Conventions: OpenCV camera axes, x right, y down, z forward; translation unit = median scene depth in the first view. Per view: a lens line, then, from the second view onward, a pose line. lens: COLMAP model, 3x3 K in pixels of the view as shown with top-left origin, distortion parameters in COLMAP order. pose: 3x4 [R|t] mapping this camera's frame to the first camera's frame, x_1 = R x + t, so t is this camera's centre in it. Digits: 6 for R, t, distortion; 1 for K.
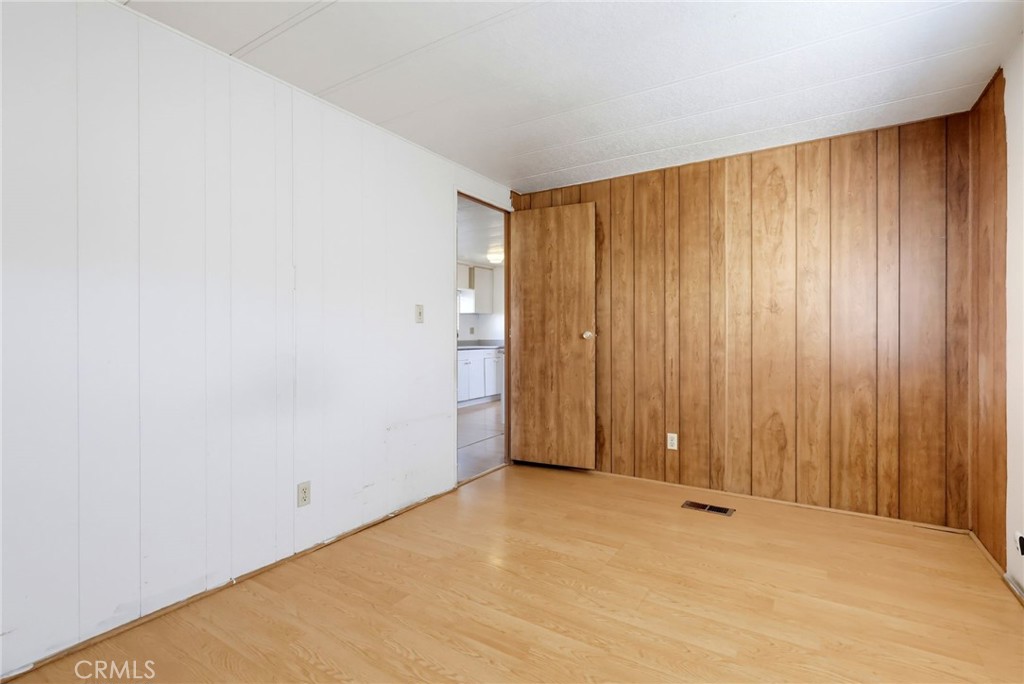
lens RADIAL K [[476.7, 0, 514.3], [0, 476.7, 339.7], [0, 0, 1]] dist [-0.001276, 0.000298]
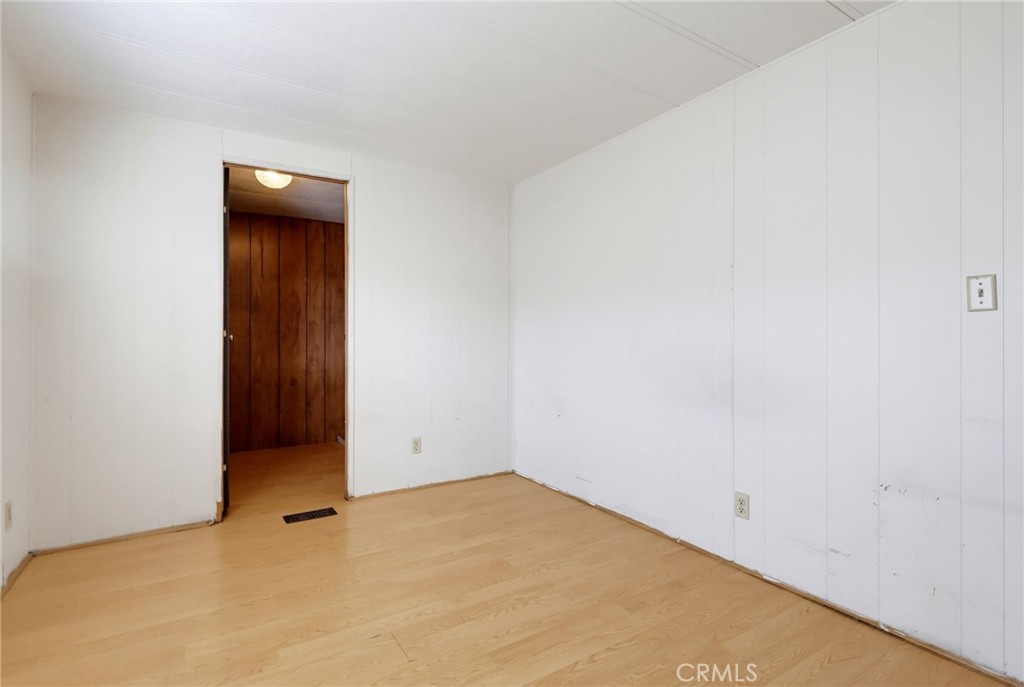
lens RADIAL K [[493.2, 0, 499.0], [0, 493.2, 333.6], [0, 0, 1]] dist [0.008353, -0.000718]
pose [[-0.438389, -0.006589, -0.898761, 0.479097], [-0.007348, 0.999966, -0.003747, -0.004392], [0.898755, 0.004961, -0.438422, 0.742771]]
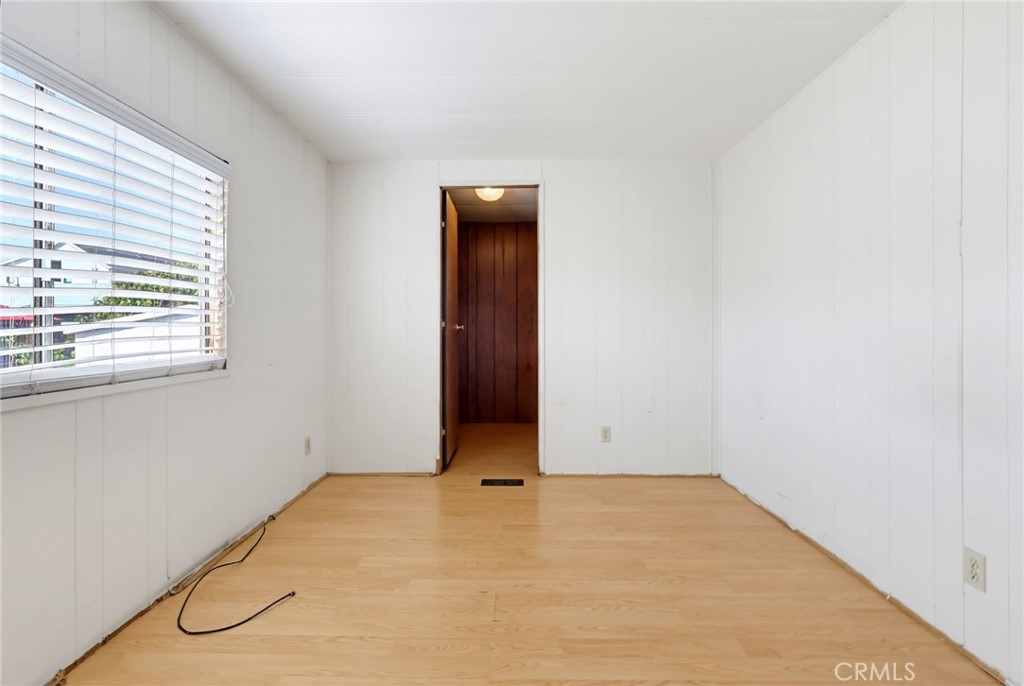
lens RADIAL K [[482.4, 0, 511.4], [0, 482.4, 329.0], [0, 0, 1]] dist [0.002033, 0.000543]
pose [[-0.850425, 0.001027, -0.526096, 0.326917], [-0.002832, 0.999975, 0.006530, -0.002714], [0.526089, 0.007043, -0.850400, 0.914264]]
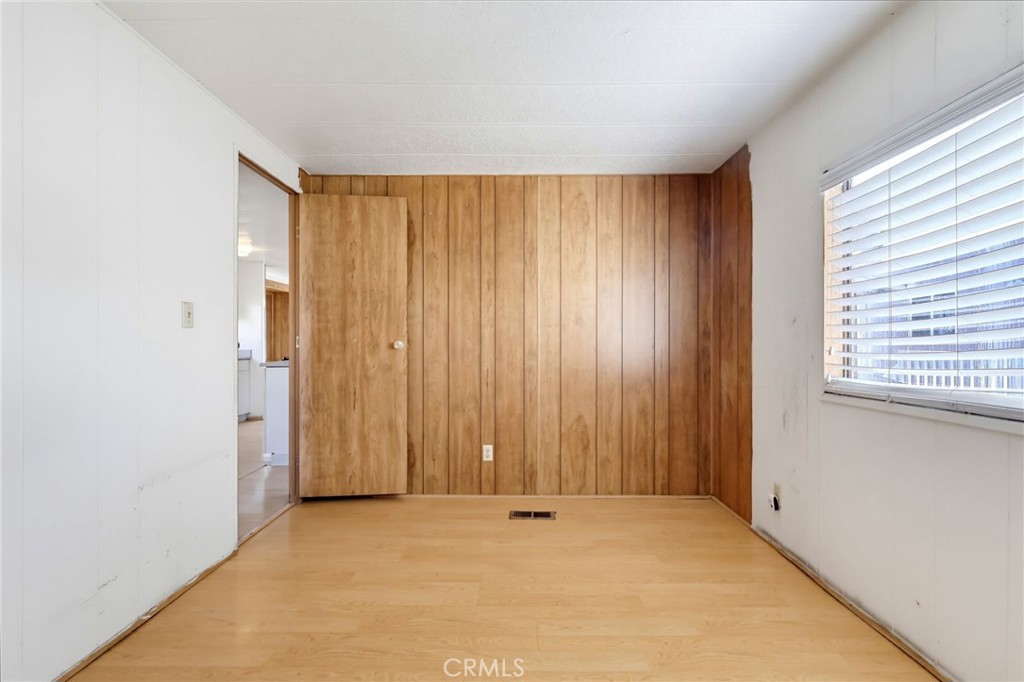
lens RADIAL K [[469.3, 0, 509.3], [0, 469.3, 346.1], [0, 0, 1]] dist [-0.001391, -0.000205]
pose [[0.850731, -0.000263, 0.525602, -0.151852], [0.002457, 0.999991, -0.003478, -0.004252], [-0.525596, 0.004250, 0.850724, 0.159641]]
